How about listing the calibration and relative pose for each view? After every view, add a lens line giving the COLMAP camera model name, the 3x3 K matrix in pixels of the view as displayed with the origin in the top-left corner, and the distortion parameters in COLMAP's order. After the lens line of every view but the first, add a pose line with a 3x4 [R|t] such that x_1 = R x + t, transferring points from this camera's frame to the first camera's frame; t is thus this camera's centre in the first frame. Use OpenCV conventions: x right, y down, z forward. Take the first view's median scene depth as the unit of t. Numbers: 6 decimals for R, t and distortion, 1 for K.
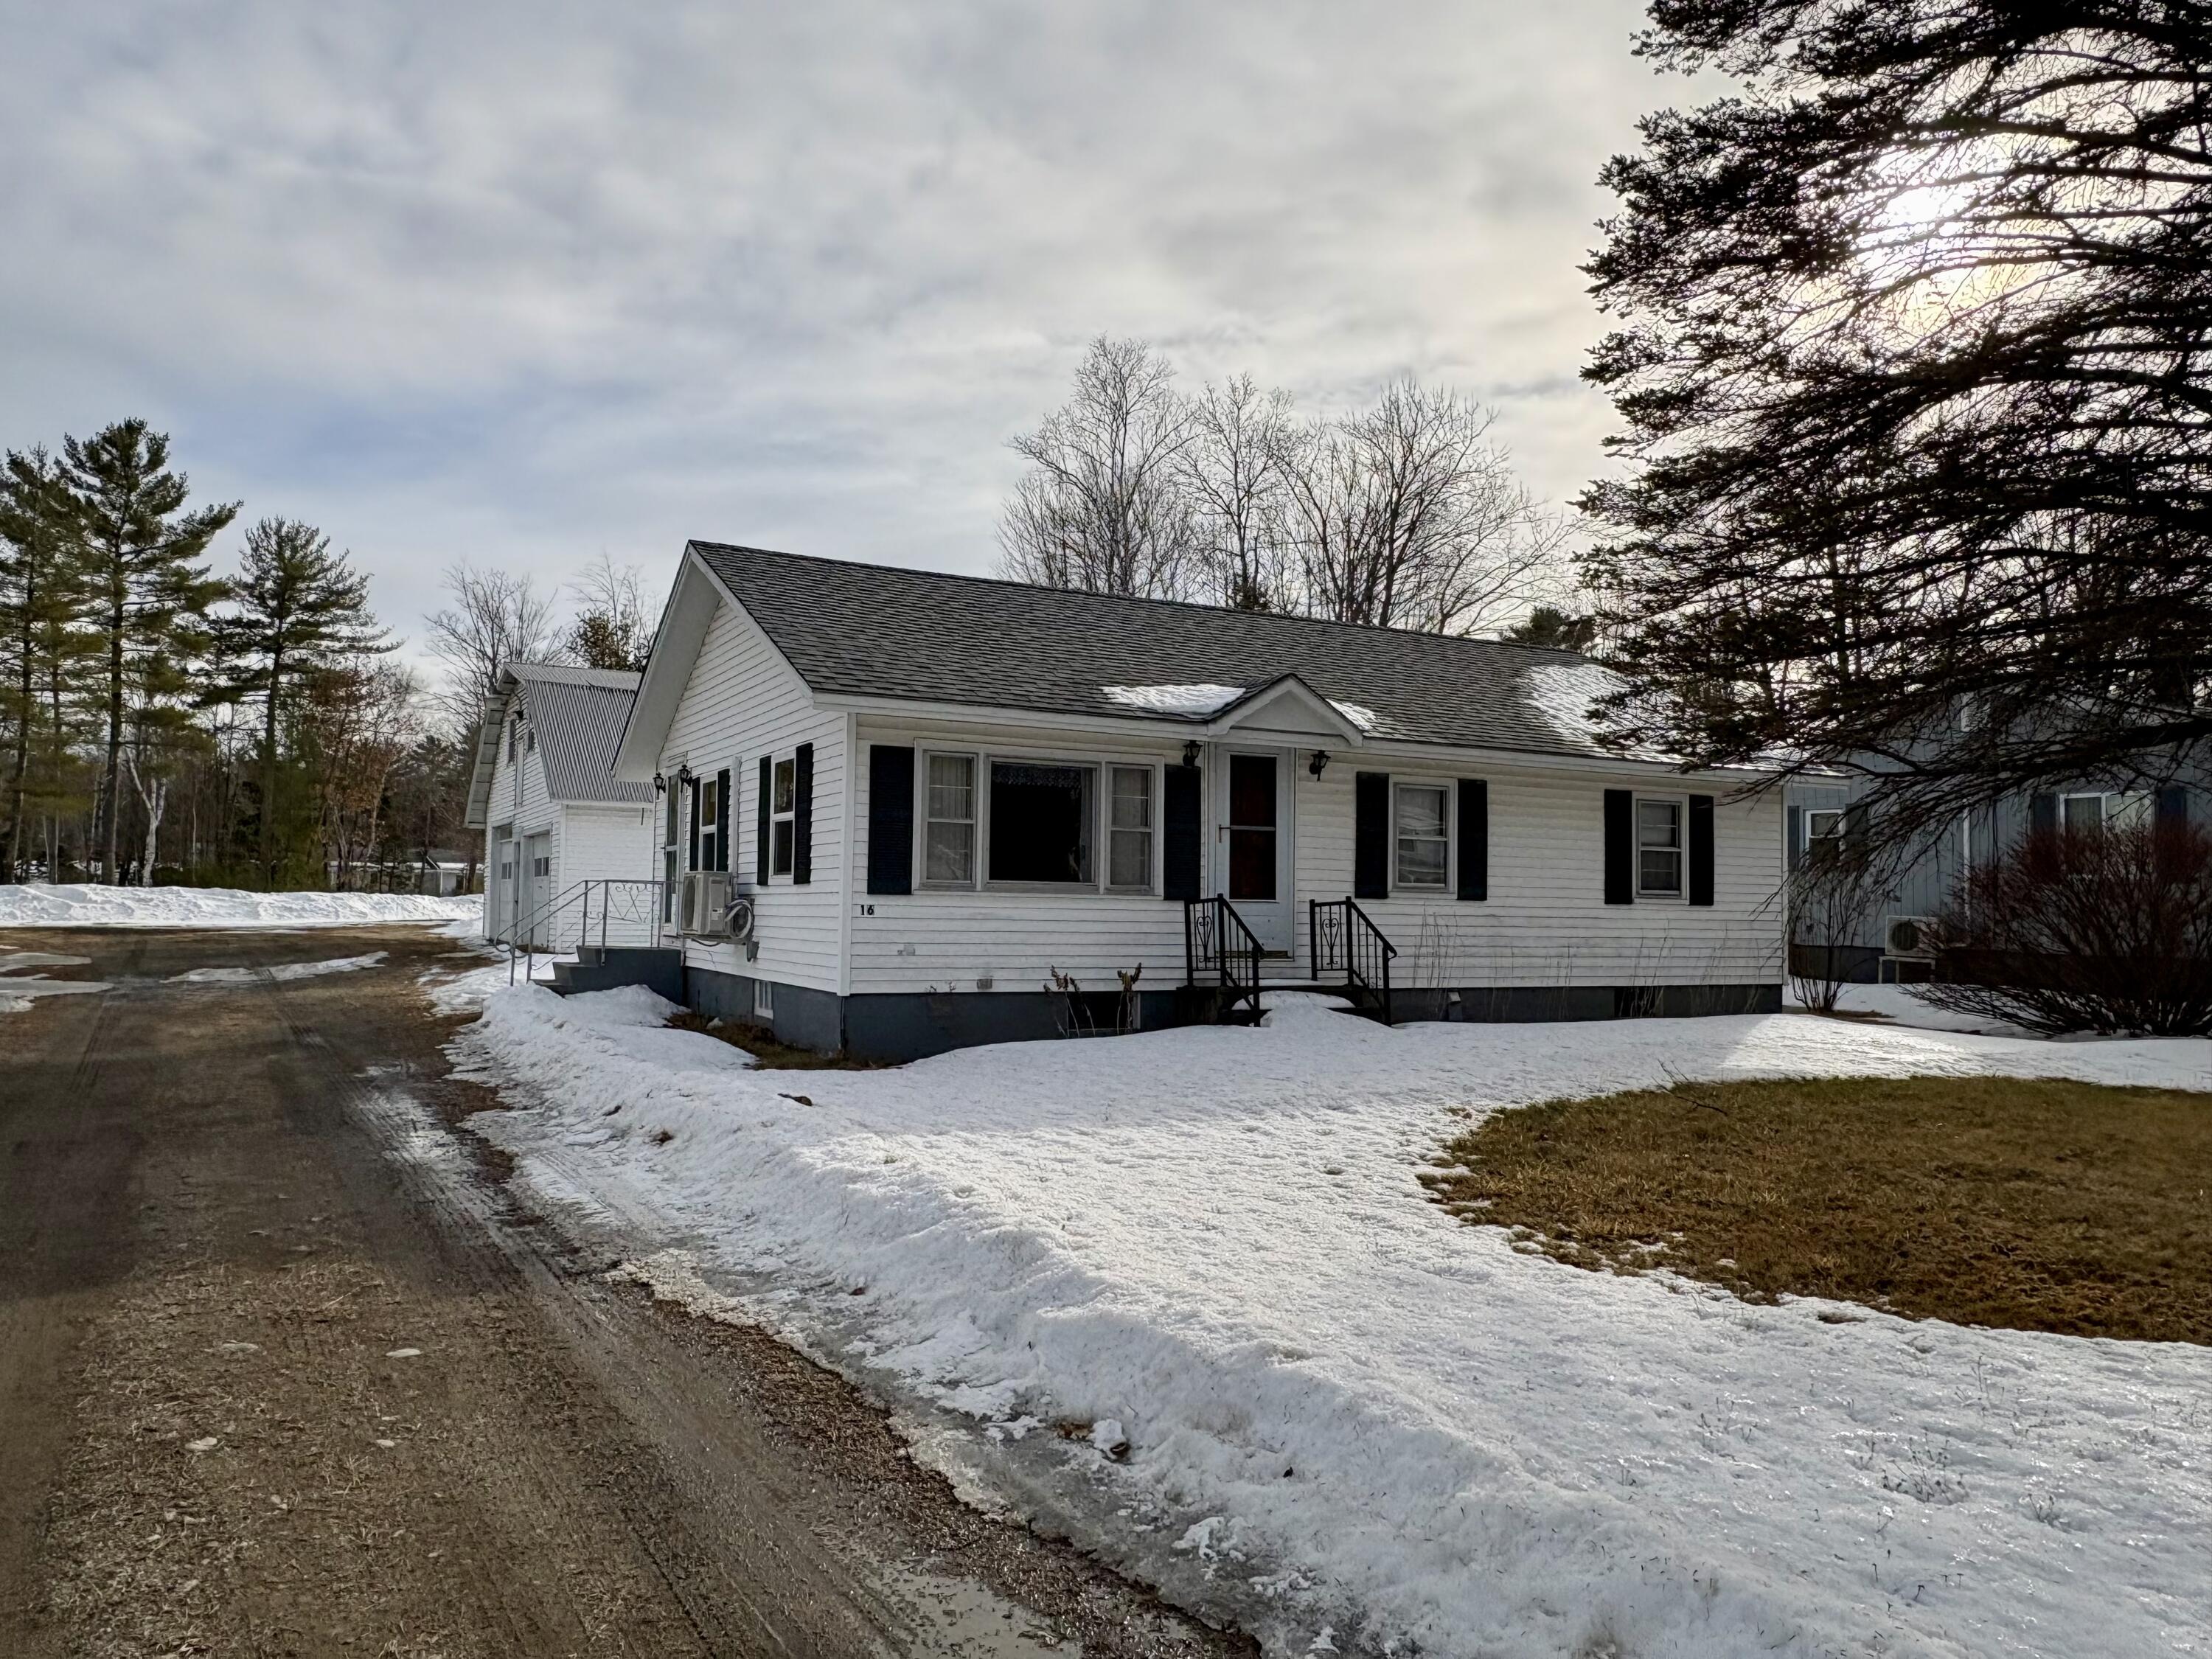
lens RADIAL K [[1534.9, 0, 1102.0], [0, 1534.9, 815.3], [0, 0, 1]] dist [0.000502, 0.001280]
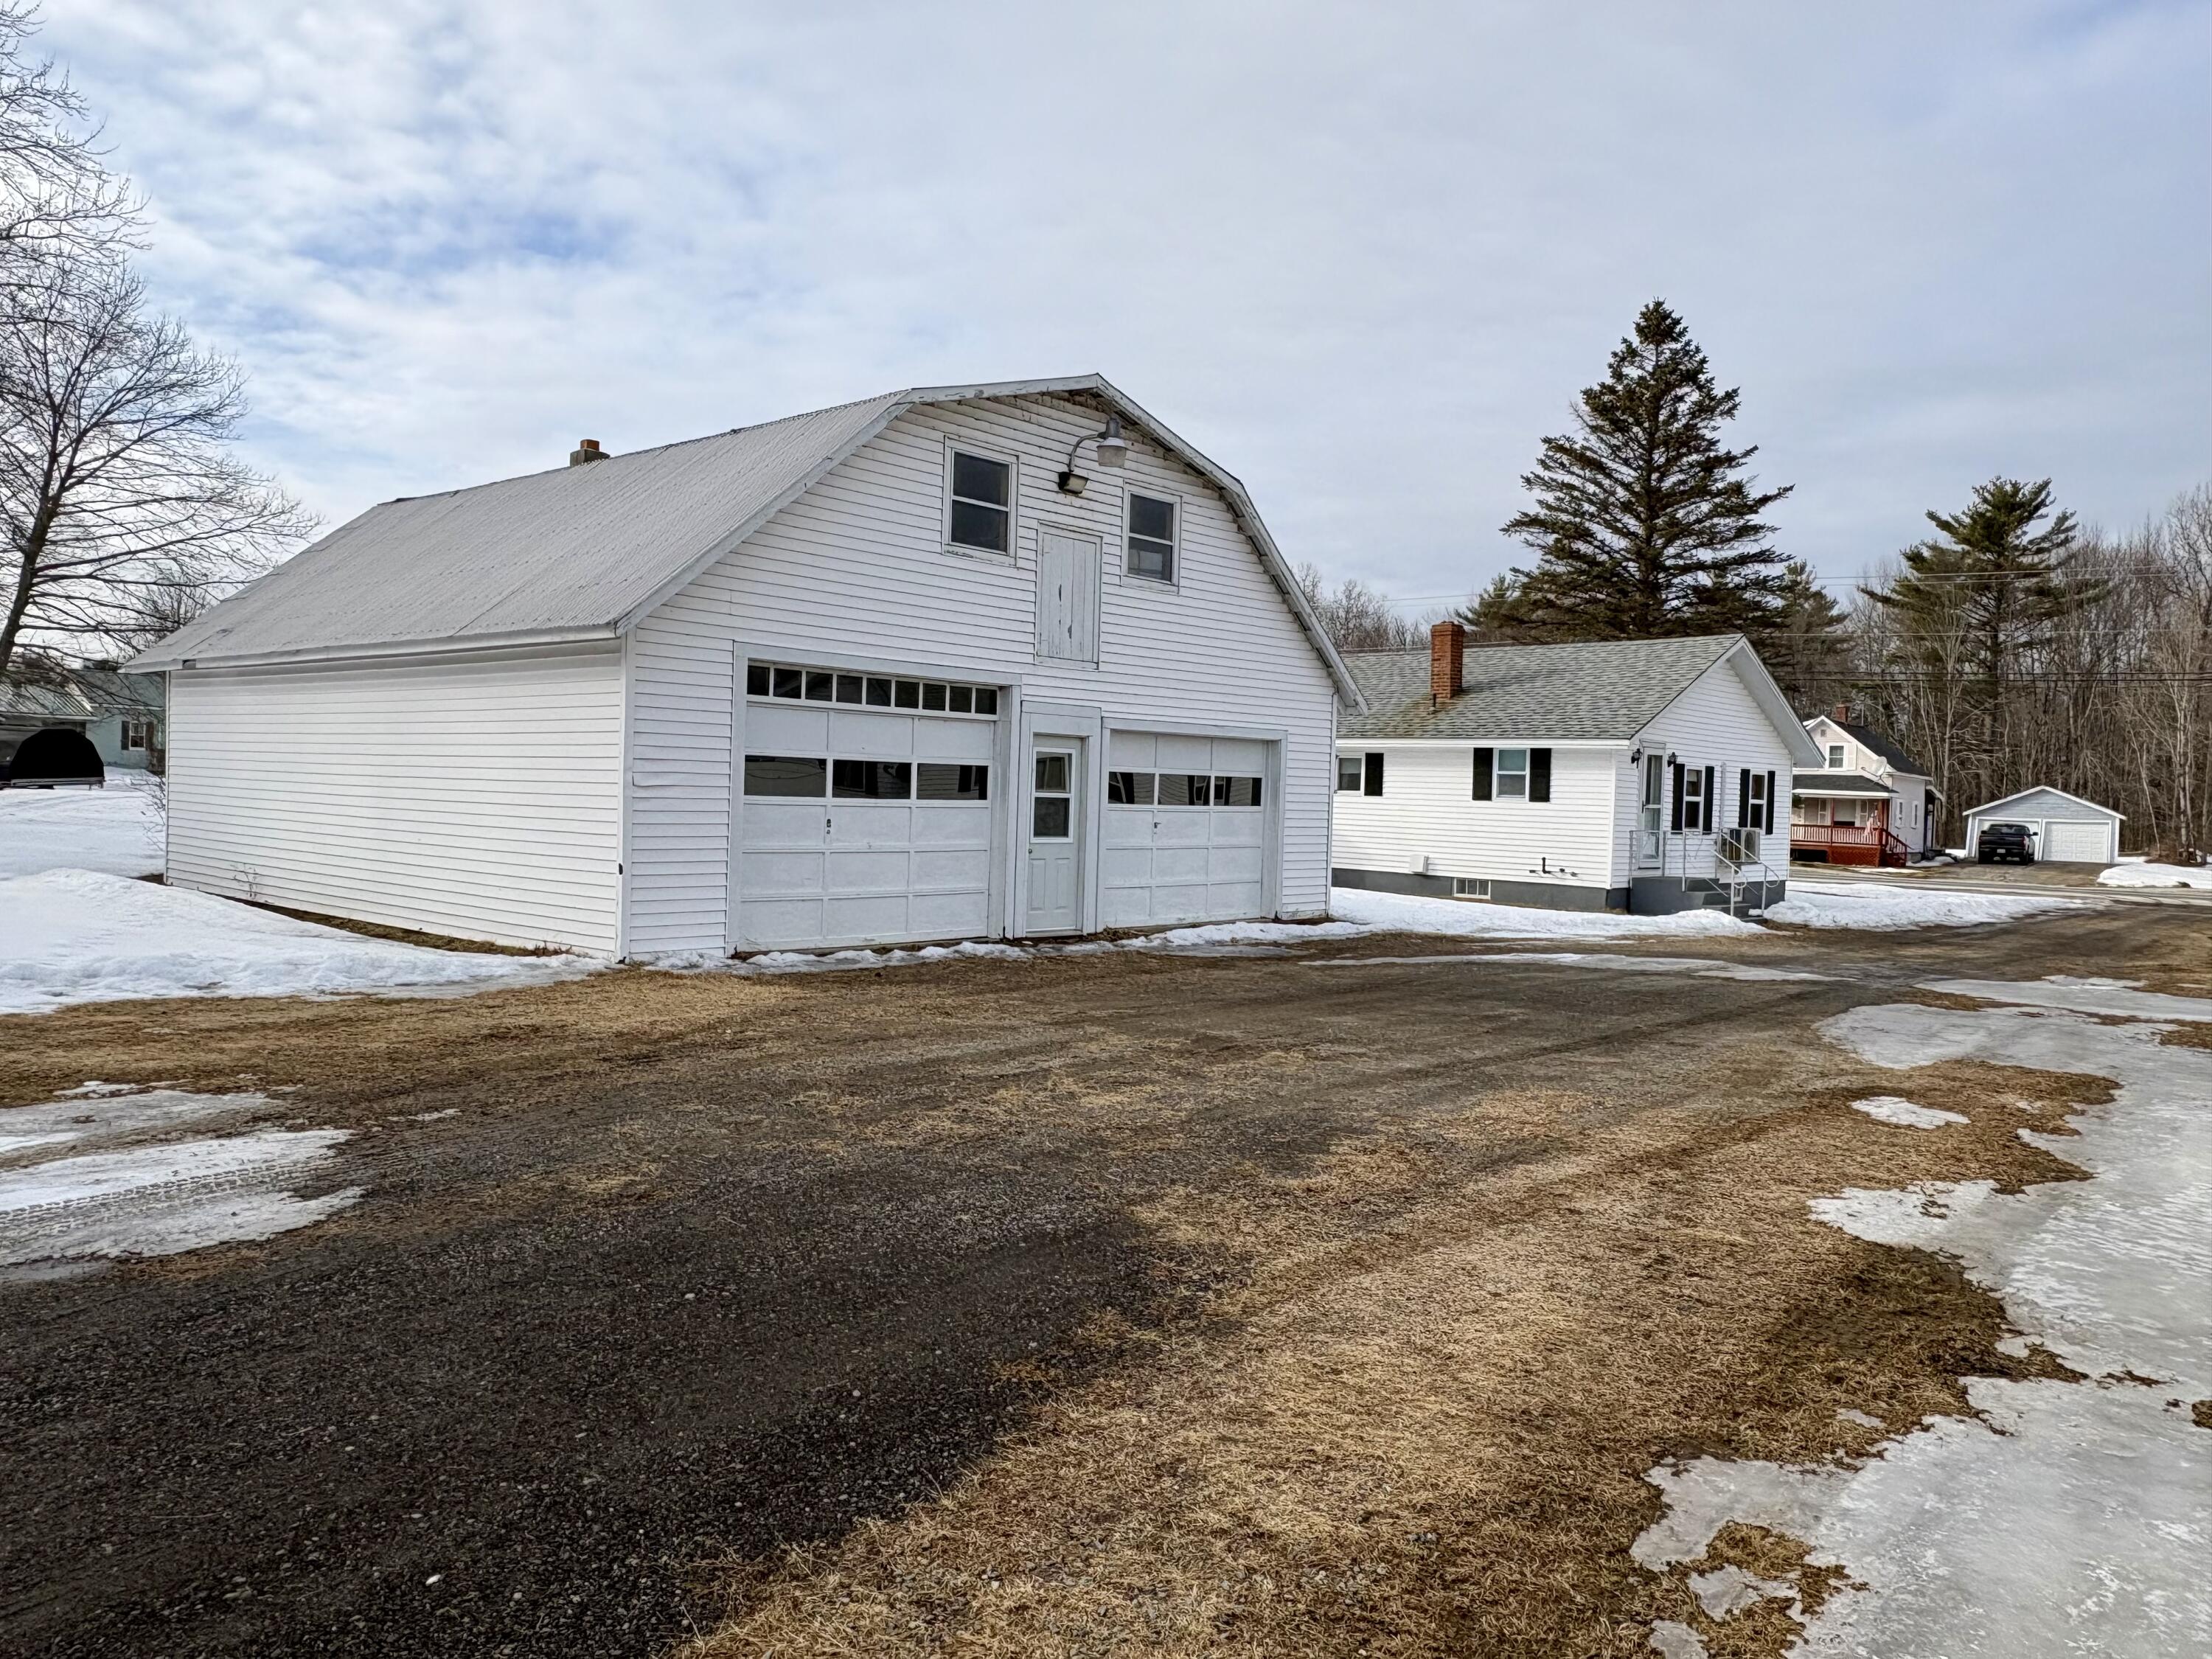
lens RADIAL K [[1534.9, 0, 1103.4], [0, 1534.9, 837.2], [0, 0, 1]] dist [0.000502, 0.001280]
pose [[-0.328301, -0.000953, 0.944573, -1.783061], [-0.050664, 0.998578, -0.016602, 0.122259], [-0.943214, -0.053306, -0.327882, 2.374401]]
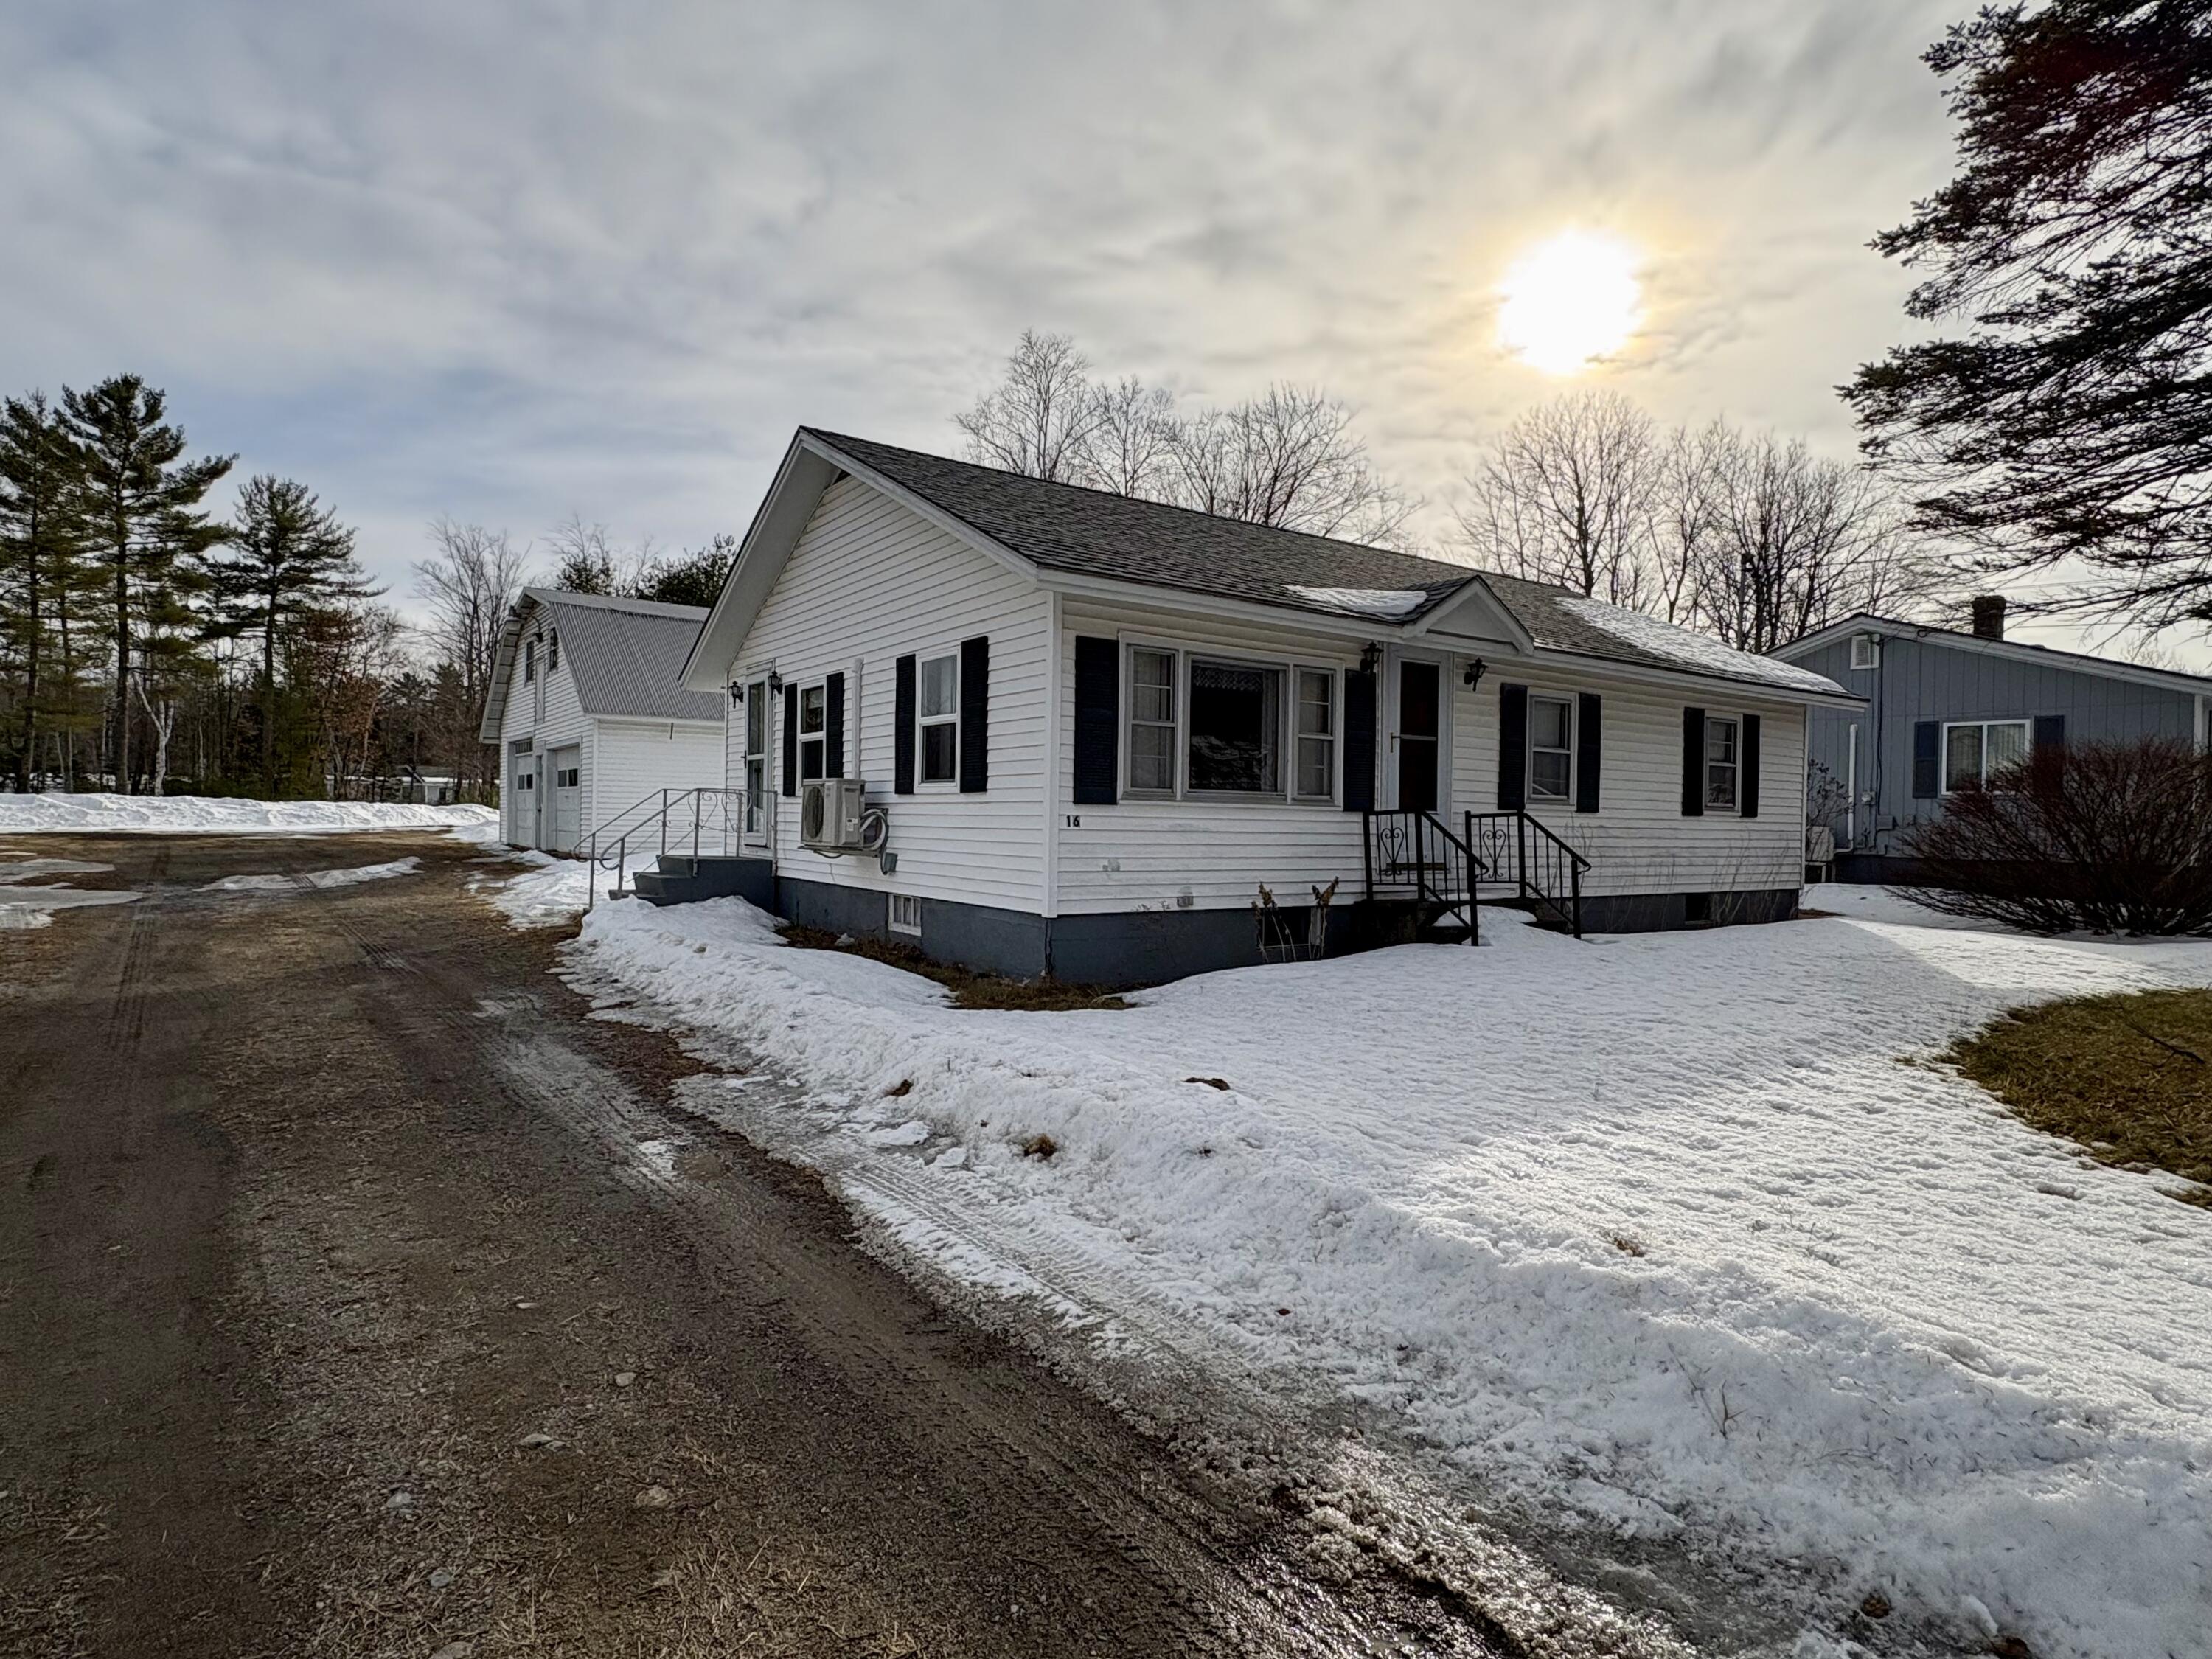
lens RADIAL K [[1173.5, 0, 1093.5], [0, 1173.5, 817.3], [0, 0, 1]] dist [0.003921, -0.001613]
pose [[0.992990, 0.002066, 0.118183, -0.185824], [-0.009262, 0.998133, 0.060379, 0.015060], [-0.117837, -0.061050, 0.991155, 0.268612]]
